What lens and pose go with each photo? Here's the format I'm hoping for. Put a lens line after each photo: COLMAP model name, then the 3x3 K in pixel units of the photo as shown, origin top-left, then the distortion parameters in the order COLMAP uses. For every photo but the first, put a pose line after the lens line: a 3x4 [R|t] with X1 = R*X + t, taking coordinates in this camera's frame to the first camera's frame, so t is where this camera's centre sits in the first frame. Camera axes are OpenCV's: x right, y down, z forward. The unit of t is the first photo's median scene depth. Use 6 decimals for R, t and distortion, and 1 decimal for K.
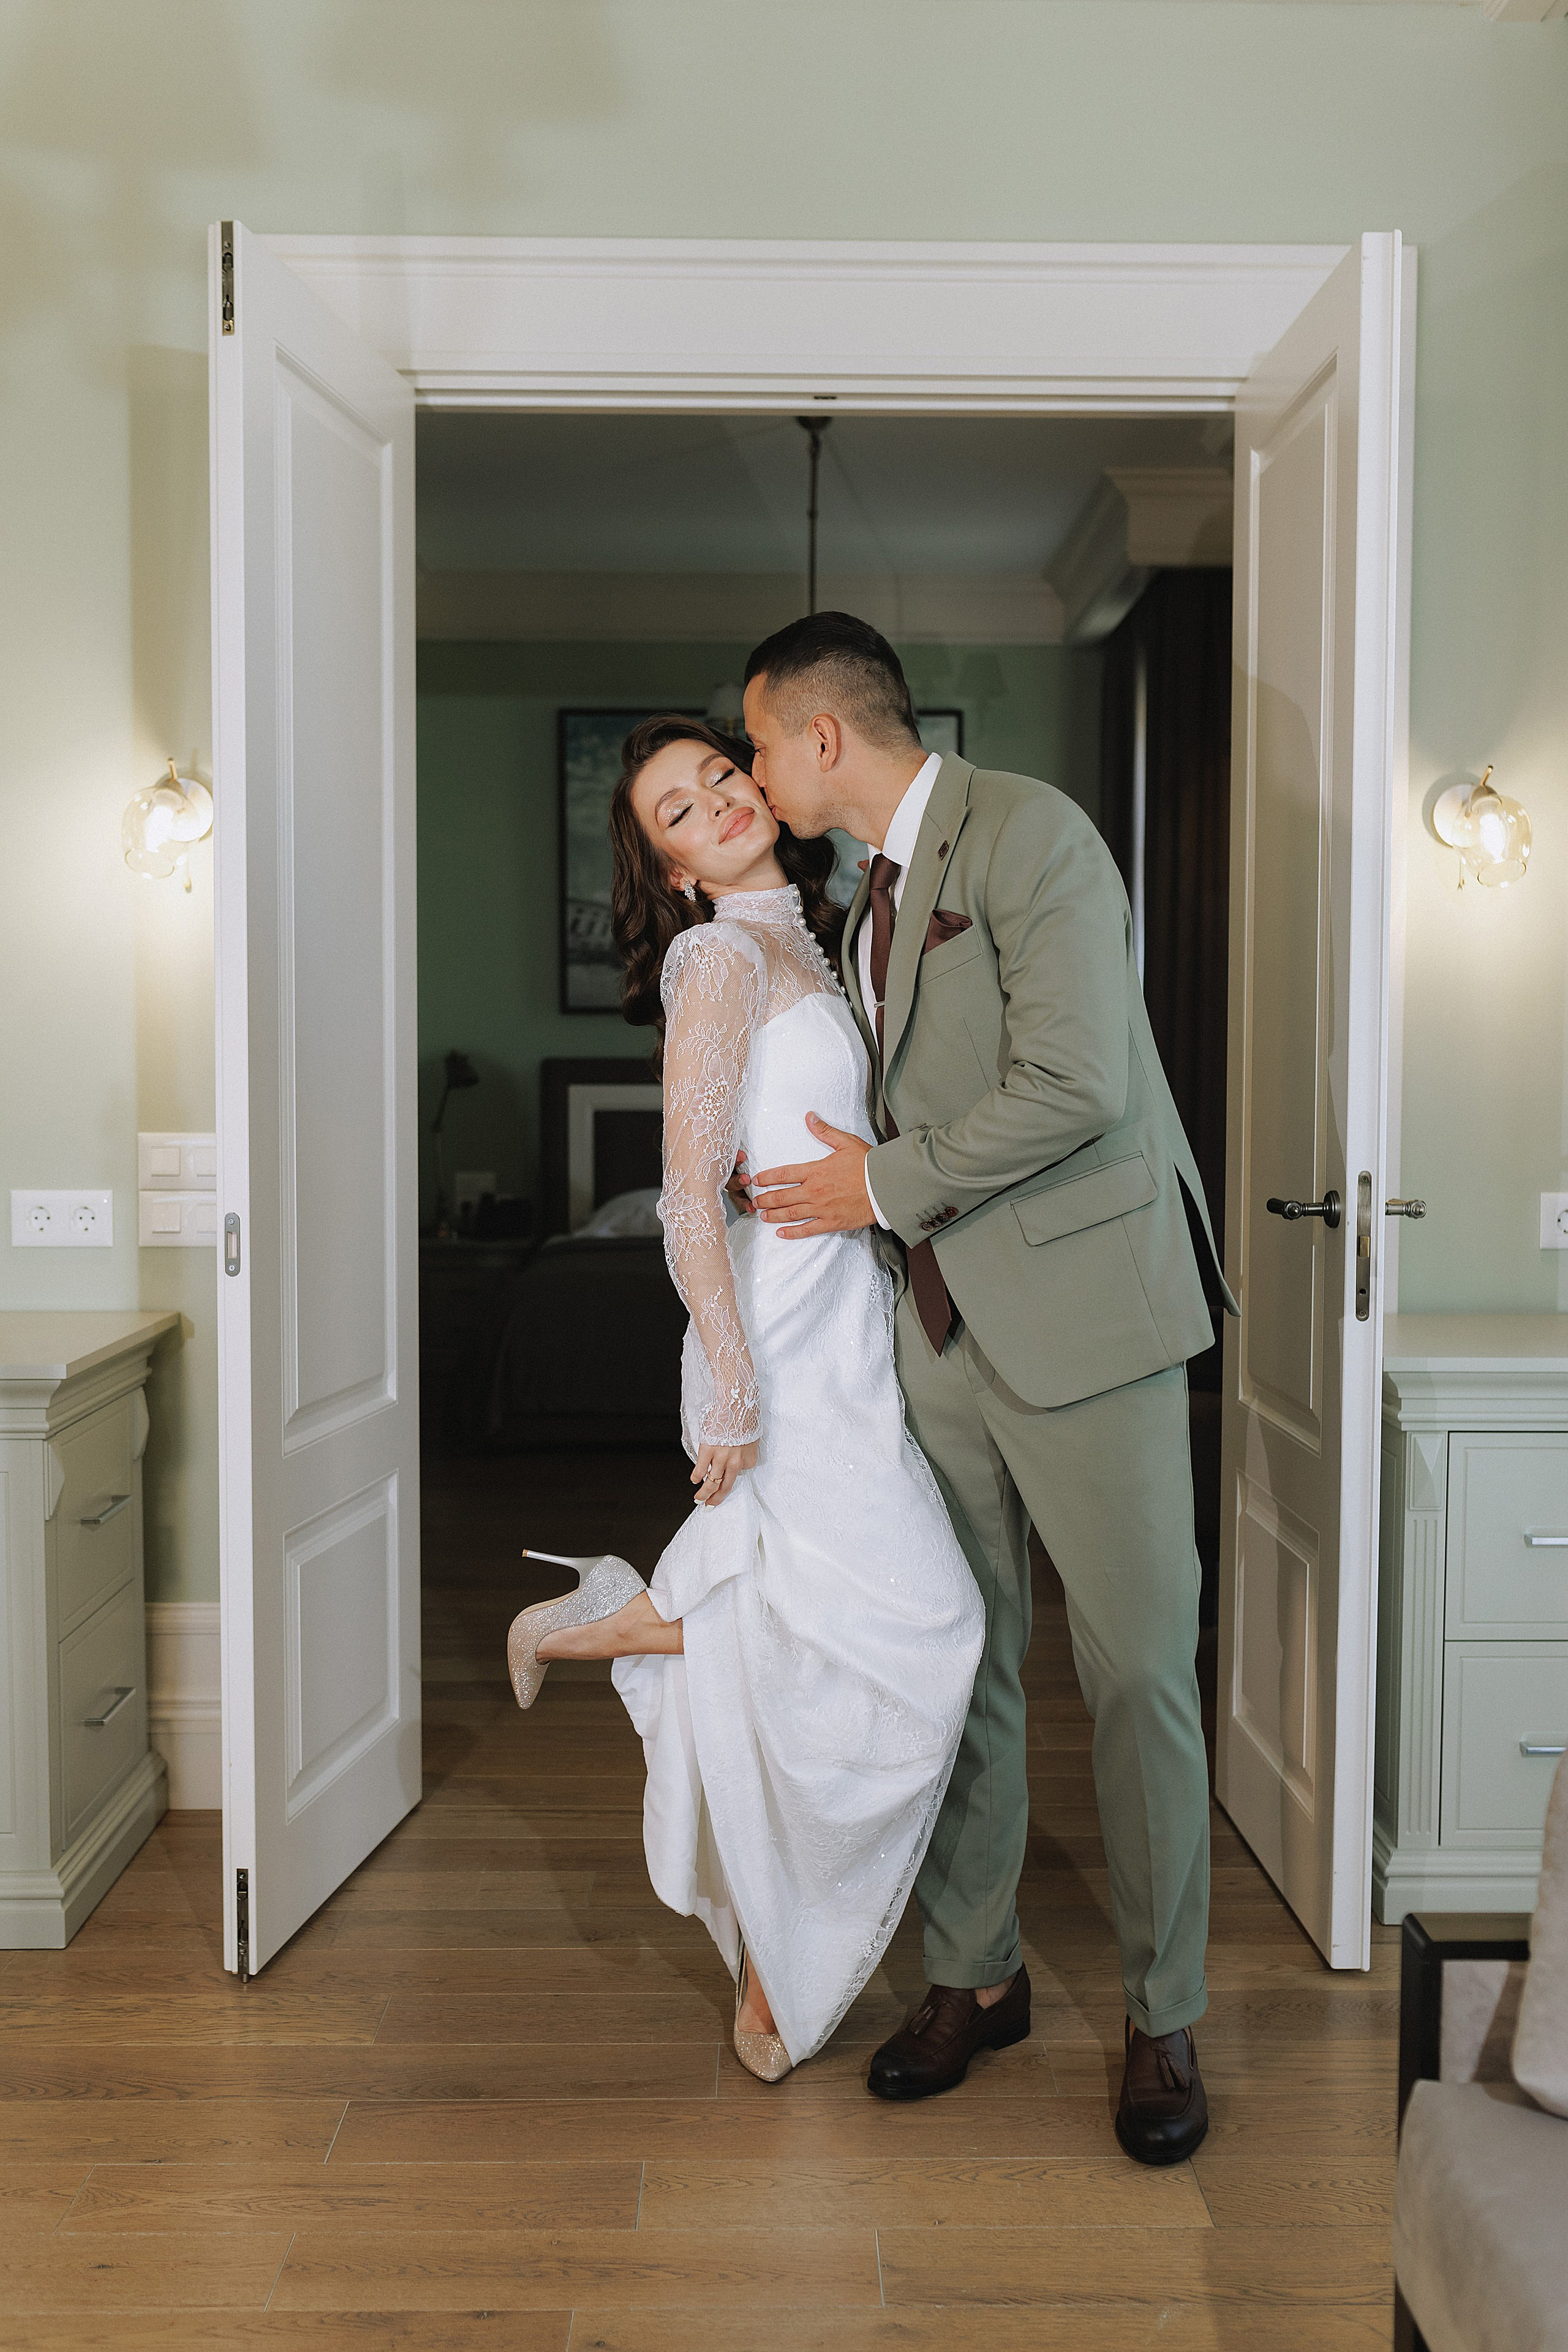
lens RADIAL K [[2337.9, 0, 794.7], [0, 2337.9, 1200.4], [0, 0, 1]] dist [0.004060, 0.000000]
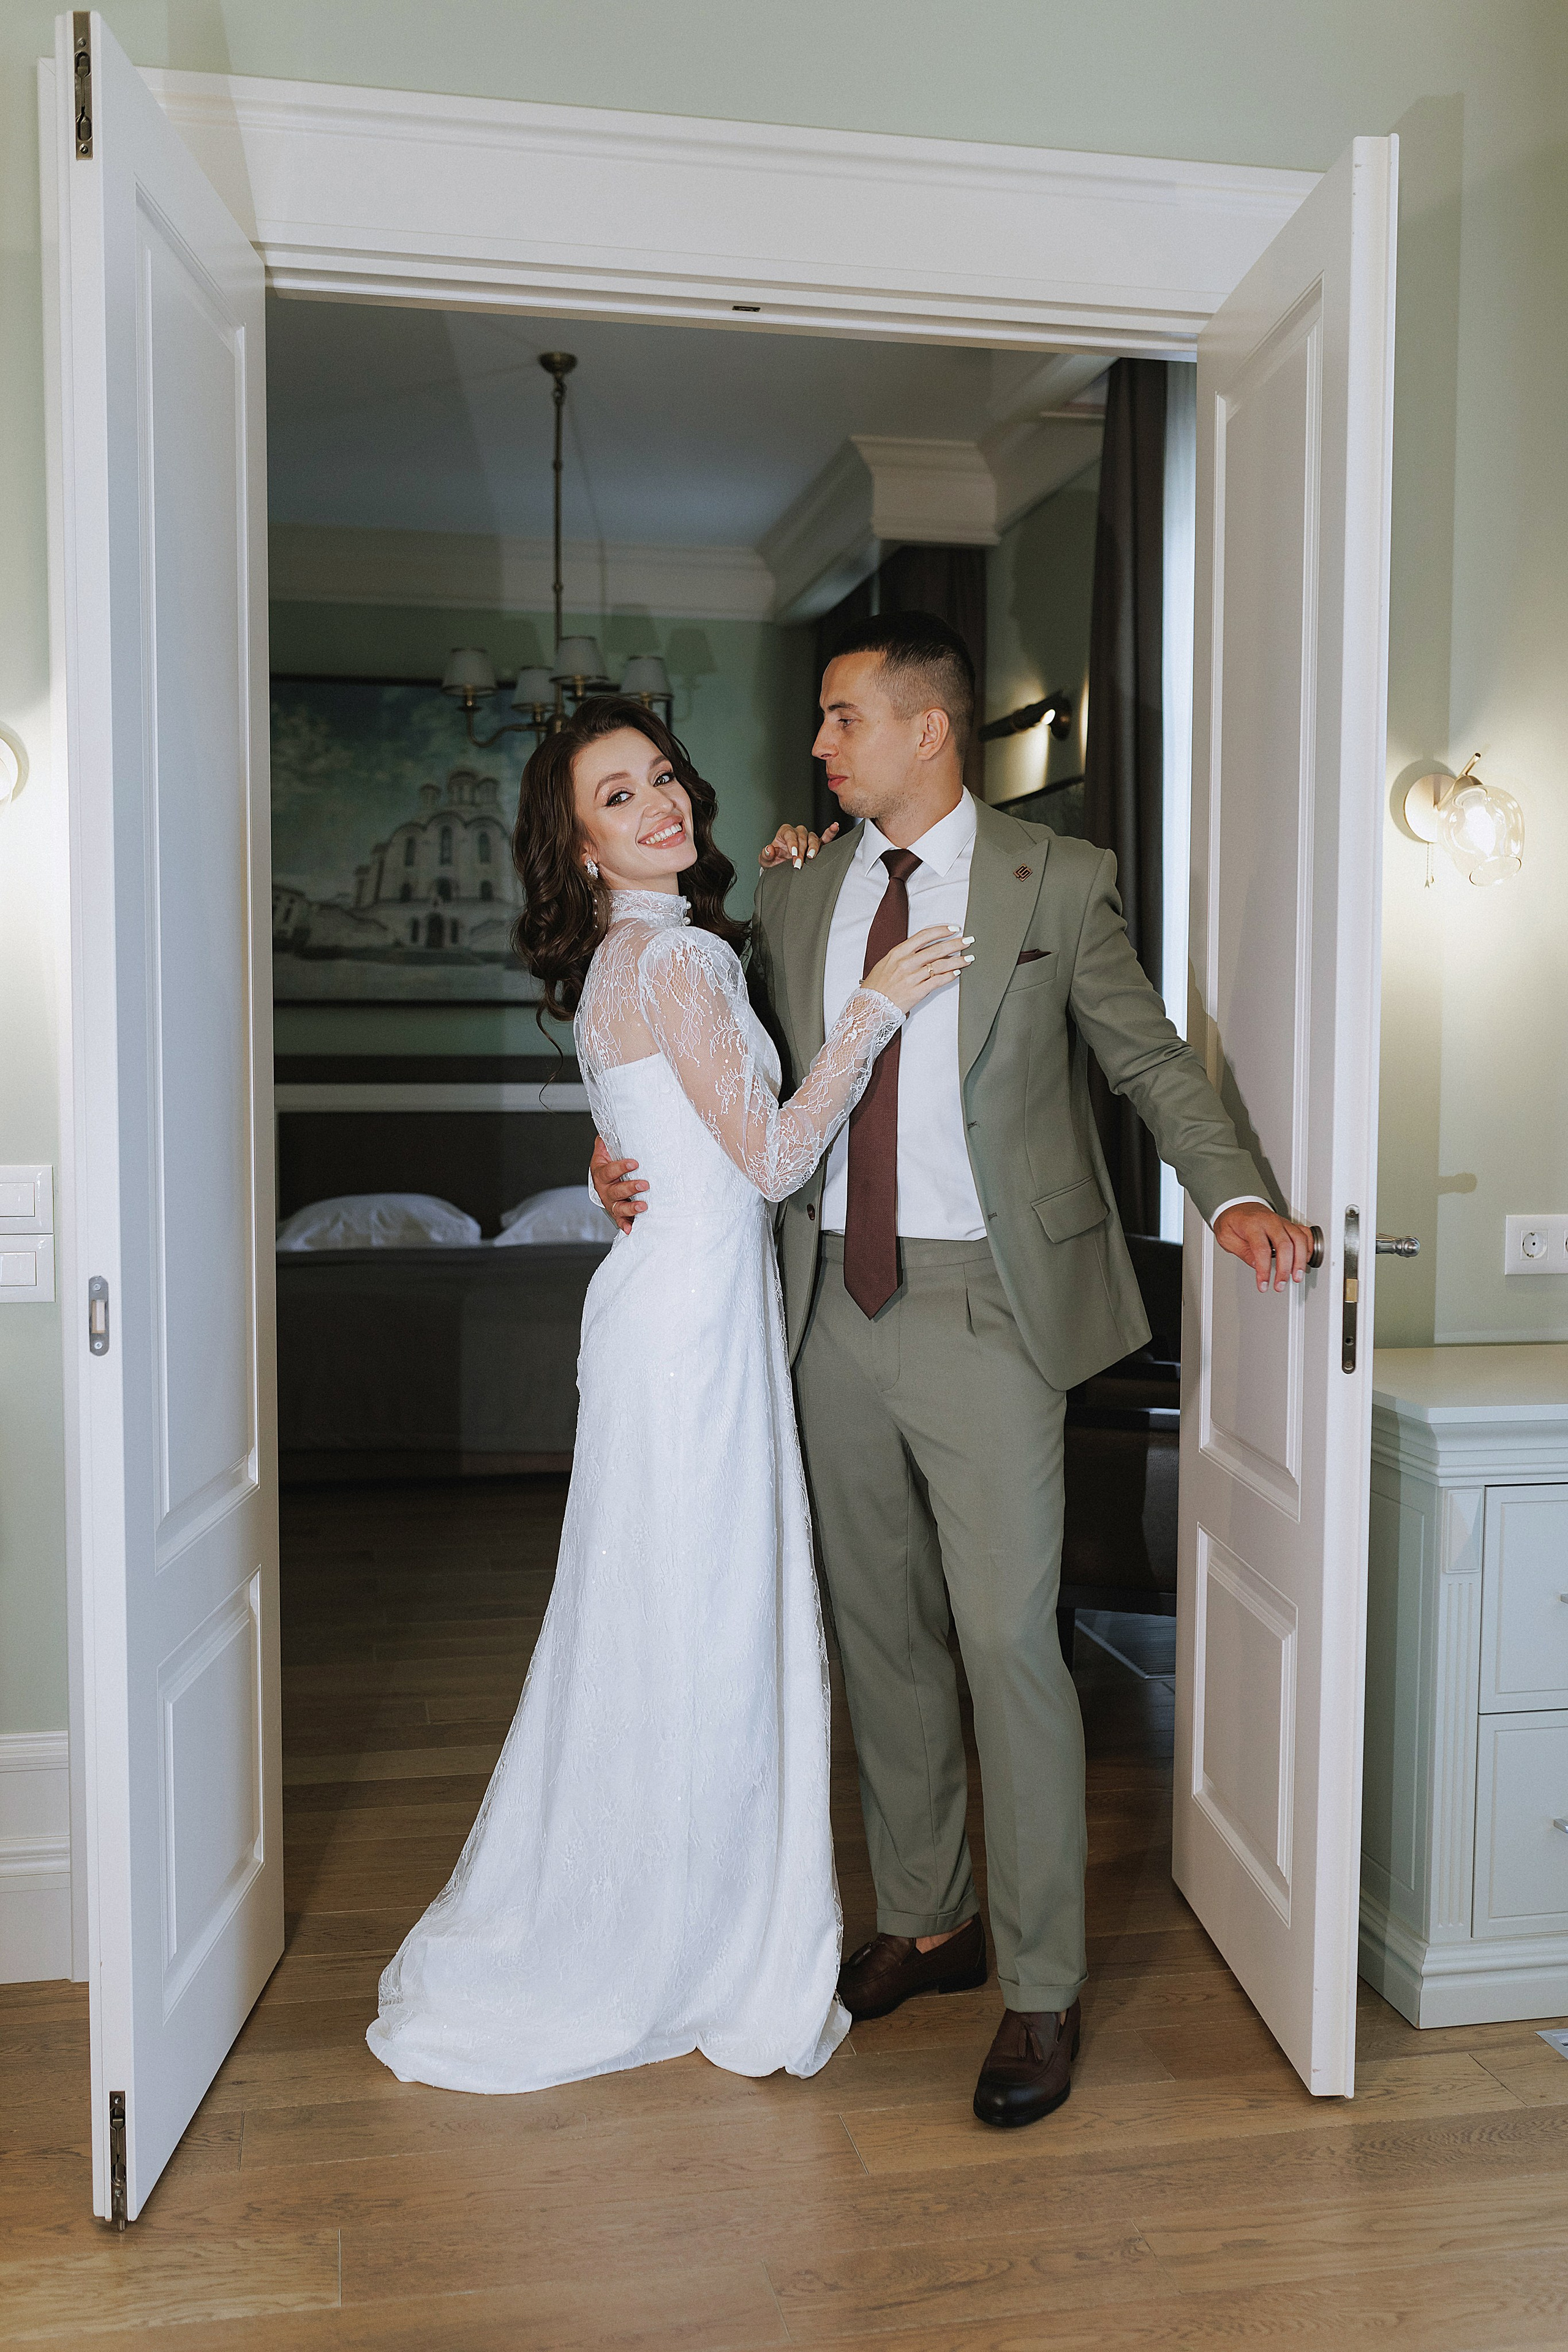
lens RADIAL K [[2337.9, 0, 869.0], [0, 2337.9, 1224.4], [0, 0, 1]] dist [0.004060, 0.000000]
pose [[0.979521, -0.015568, 0.200738, -0.117822], [0.012487, 0.999784, 0.016606, -0.018242], [-0.200953, -0.013759, 0.979504, 0.139137]]
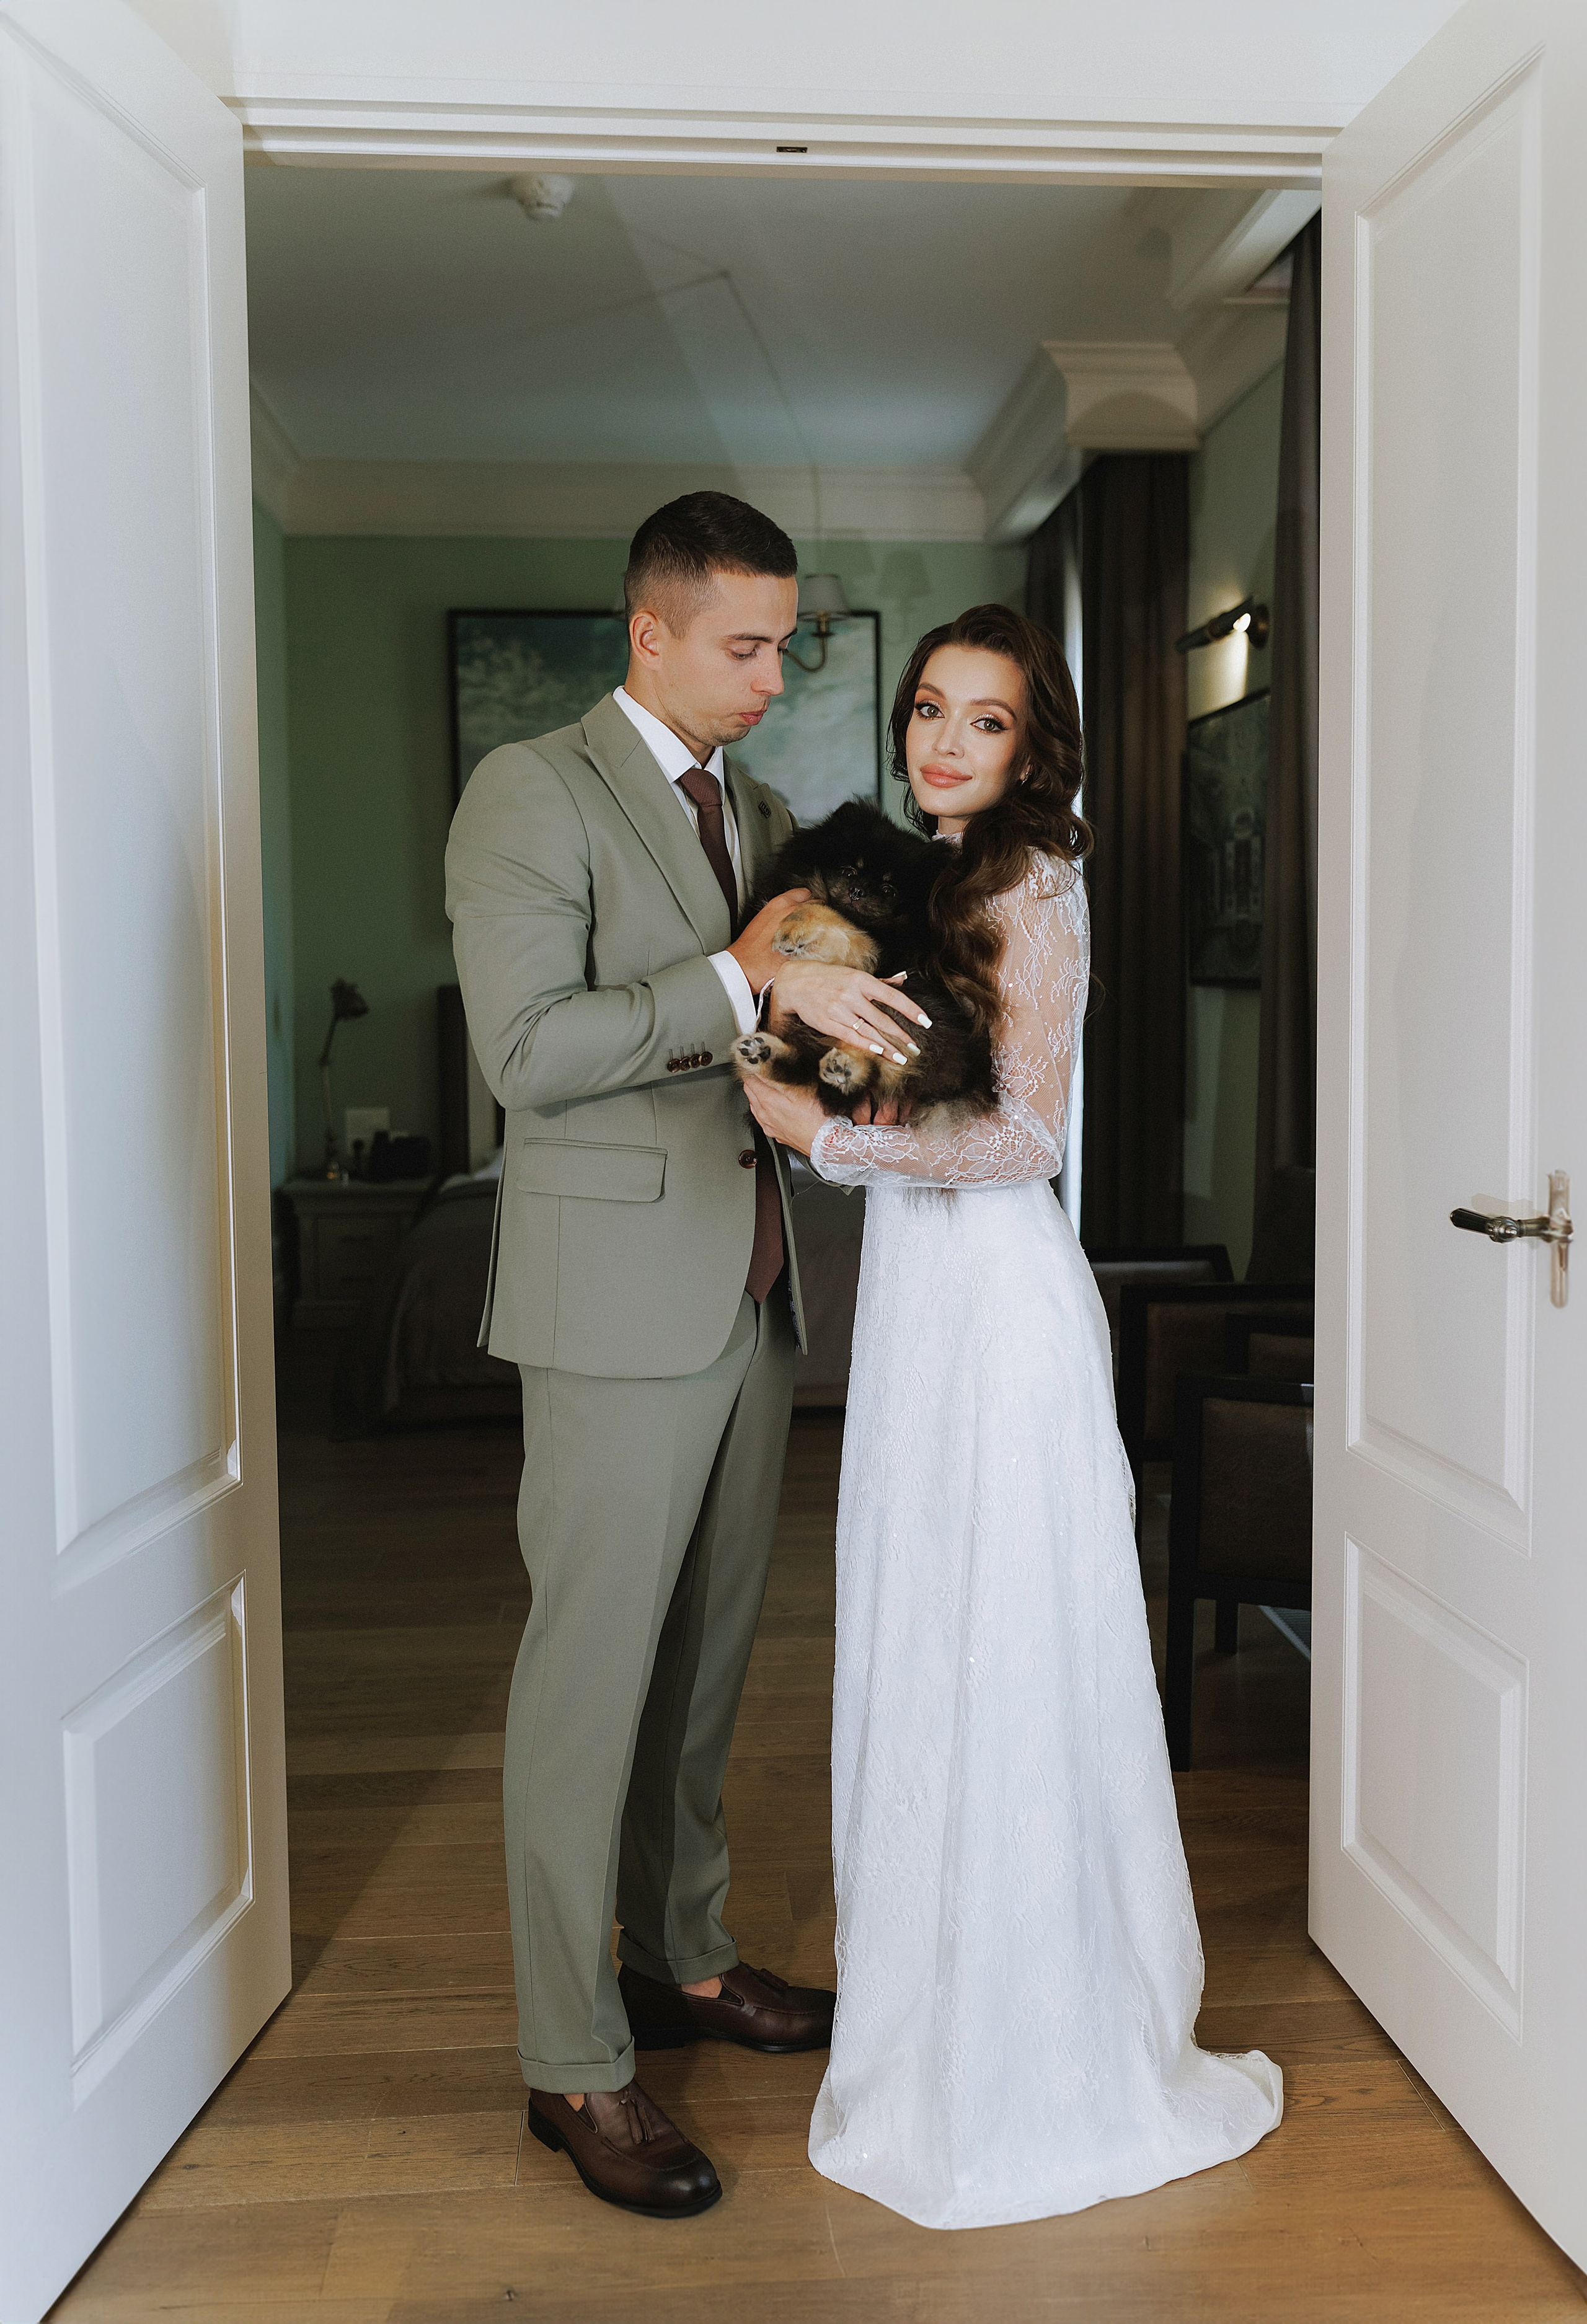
lens RADIAL K [[2237.7, 0, 850.8], [0, 2237.7, 1121.6], [0, 0, 1]] dist [-0.003673, 0.000000]
pose [[0.997164, -0.017829, 0.073118, -0.026412], [0.017224, 0.999812, 0.008900, -0.031434], [-0.073263, -0.007616, 0.997284, 0.264265]]
